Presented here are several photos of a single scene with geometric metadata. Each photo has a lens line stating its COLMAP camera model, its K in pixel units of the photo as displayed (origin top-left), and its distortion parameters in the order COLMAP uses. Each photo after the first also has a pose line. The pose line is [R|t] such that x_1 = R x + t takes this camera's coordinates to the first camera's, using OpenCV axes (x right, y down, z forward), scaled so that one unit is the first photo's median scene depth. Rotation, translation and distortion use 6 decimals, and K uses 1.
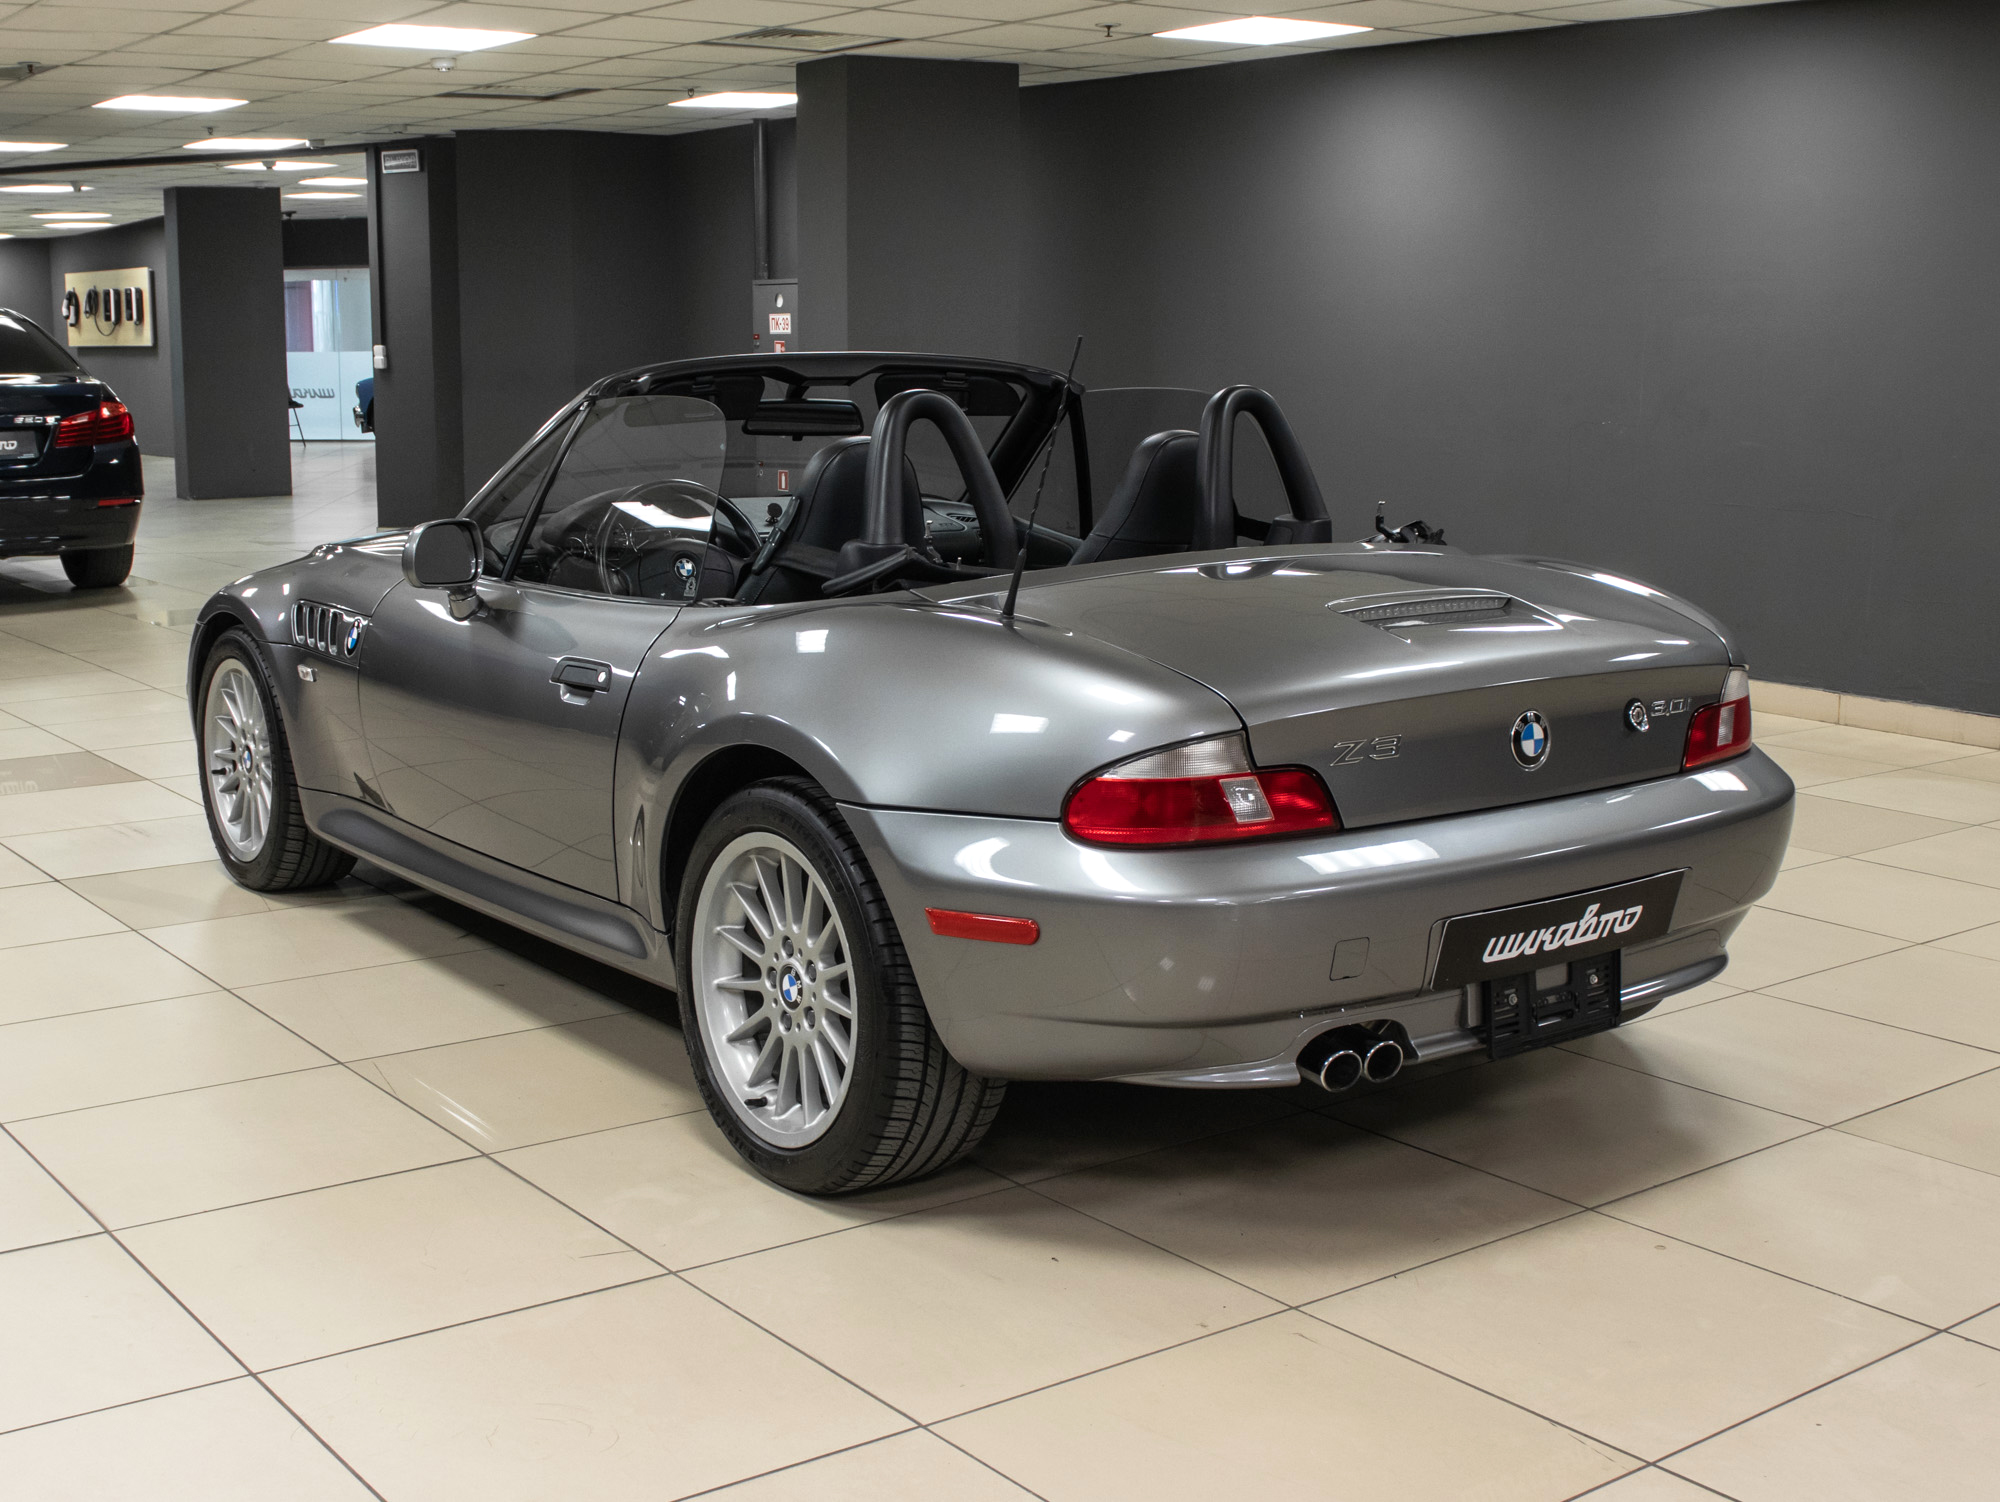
lens RADIAL K [[2319.4, 0, 980.8], [0, 2319.4, 755.1], [0, 0, 1]] dist [-0.127576, 0.000000]
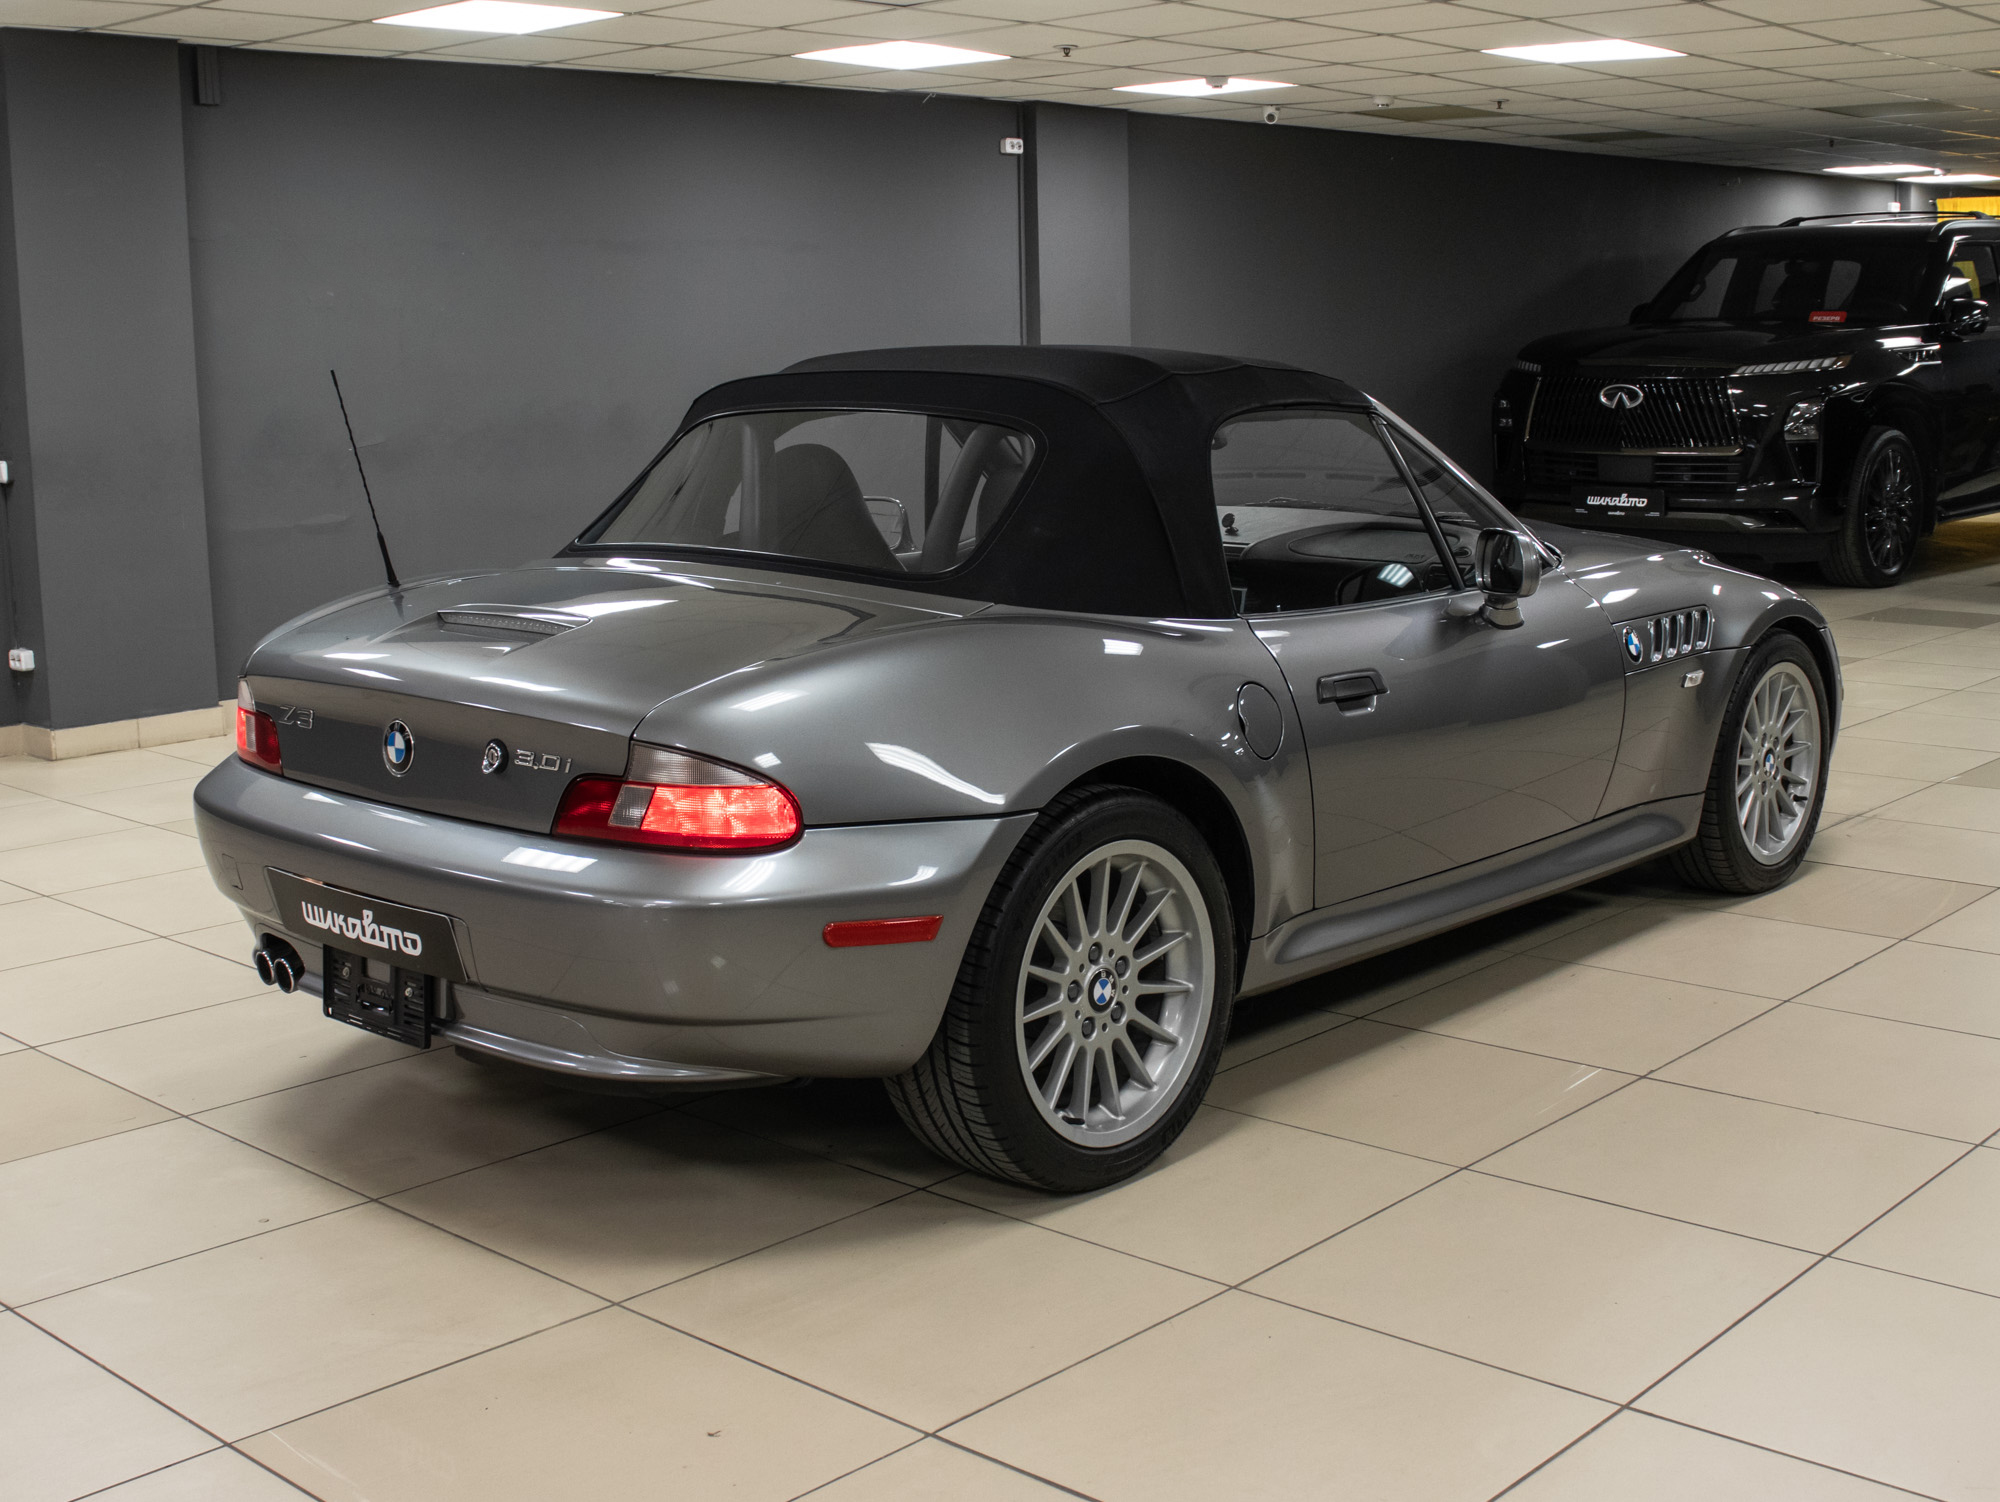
lens RADIAL K [[2319.4, 0, 1145.8], [0, 2319.4, 737.9], [0, 0, 1]] dist [-0.127576, 0.000000]
pose [[0.257604, 0.162313, -0.952520, 1.254128], [-0.162595, 0.979014, 0.122855, -0.185259], [0.952472, 0.123227, 0.278589, 0.973209]]
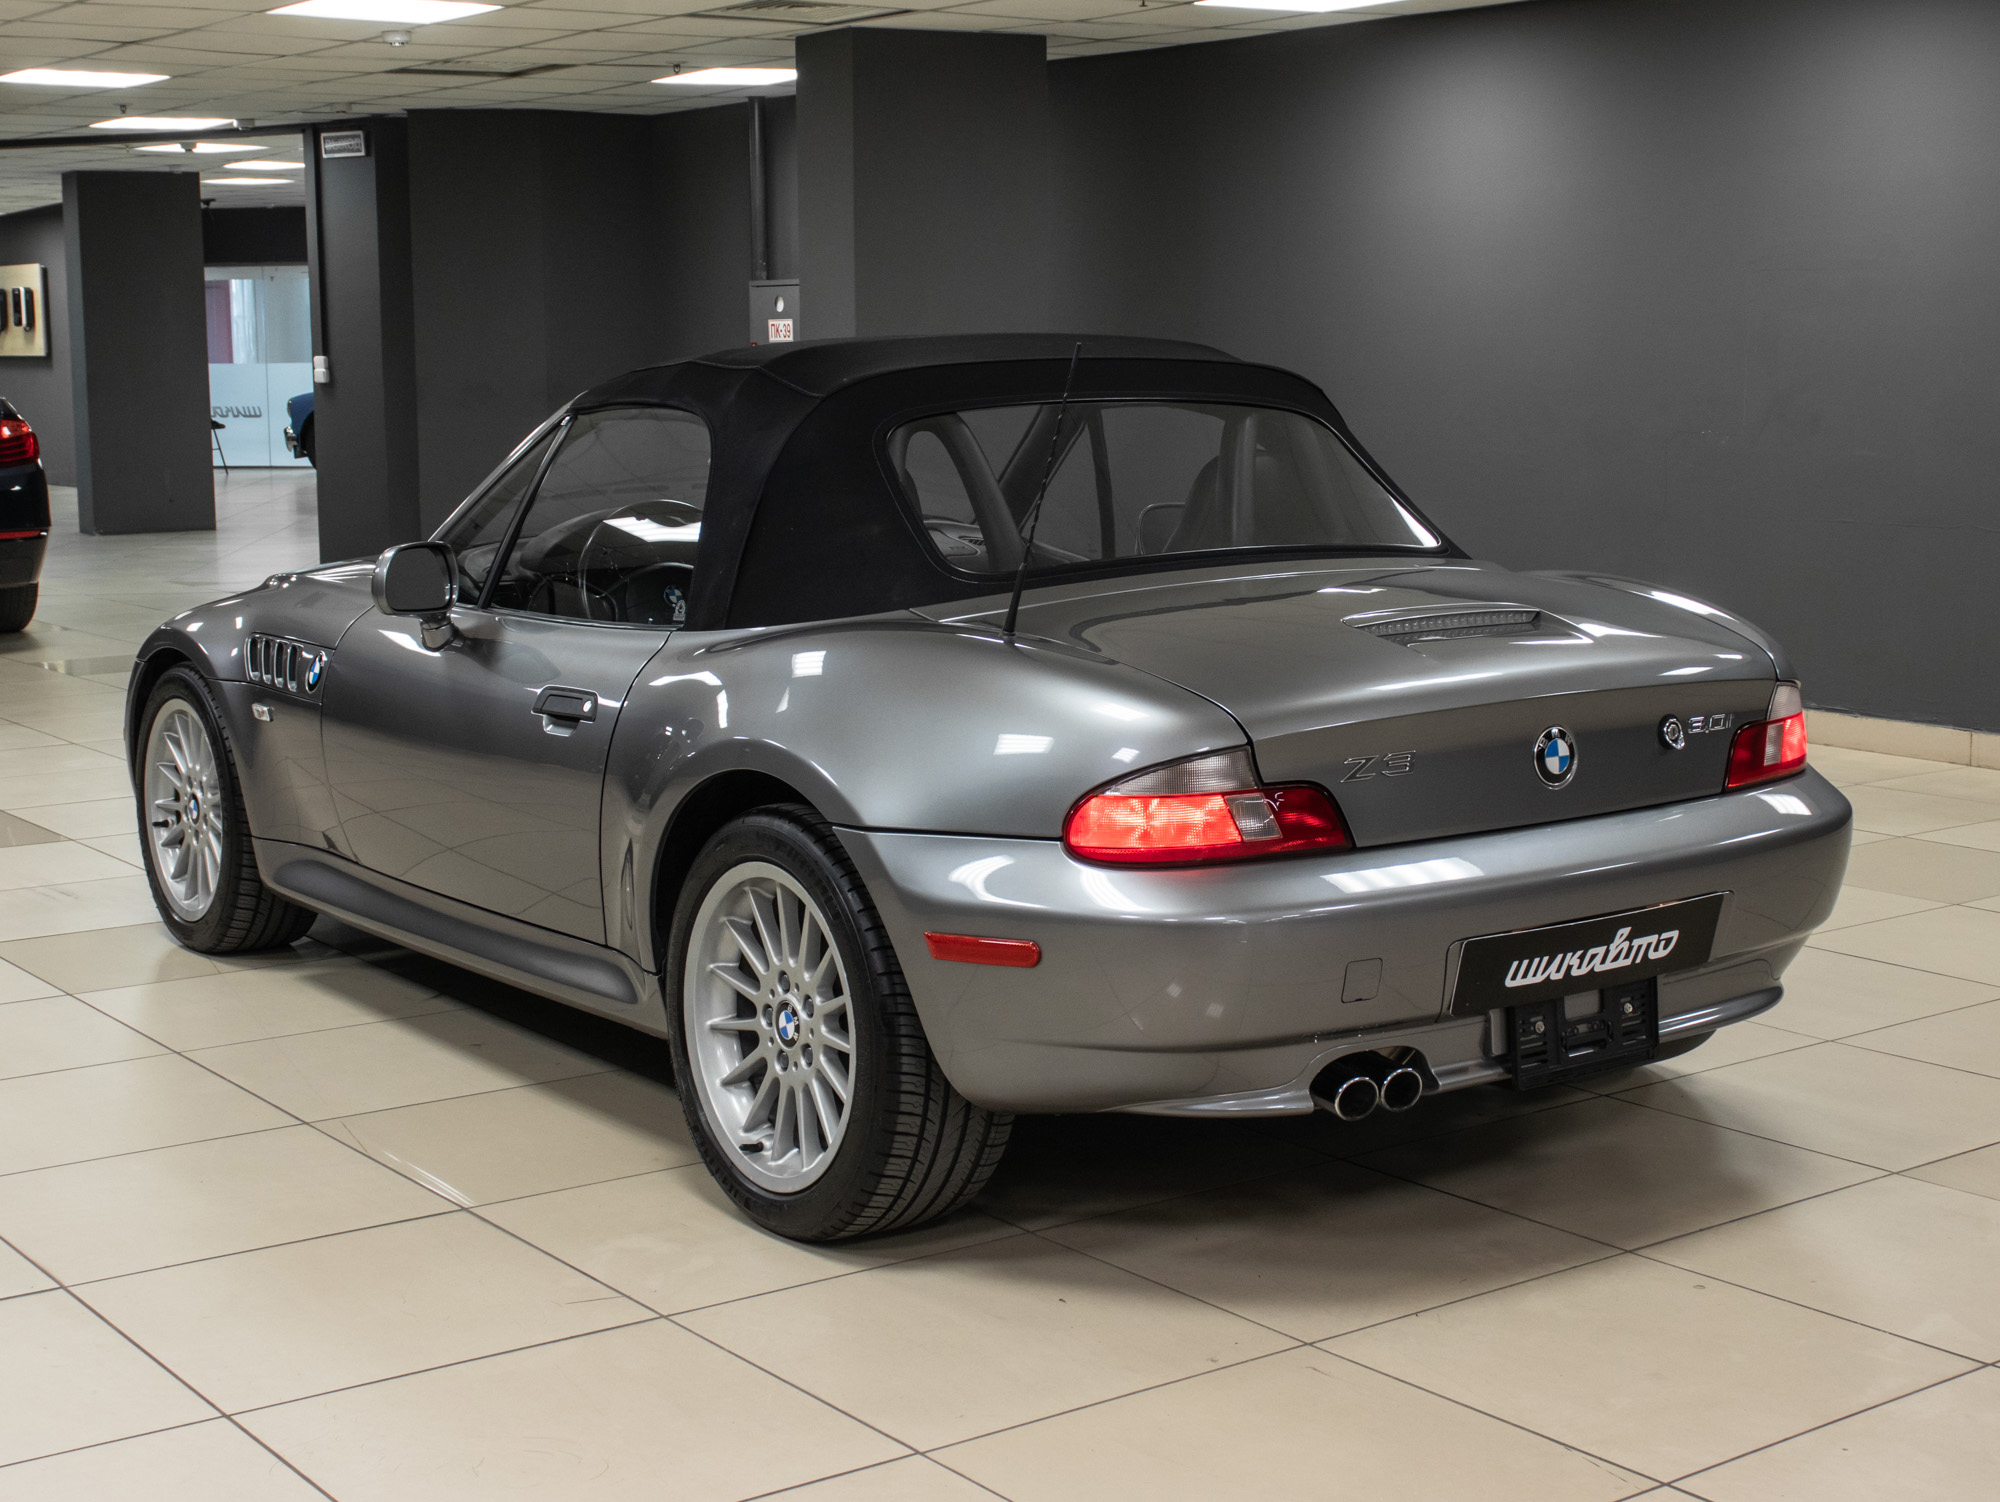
lens RADIAL K [[2734.7, 0, 1020.8], [0, 2734.7, 737.7], [0, 0, 1]] dist [-0.052527, 0.000000]
pose [[0.999967, -0.008107, -0.001115, 0.016239], [0.008062, 0.999335, -0.035568, 0.022669], [0.001402, 0.035558, 0.999367, -0.129709]]
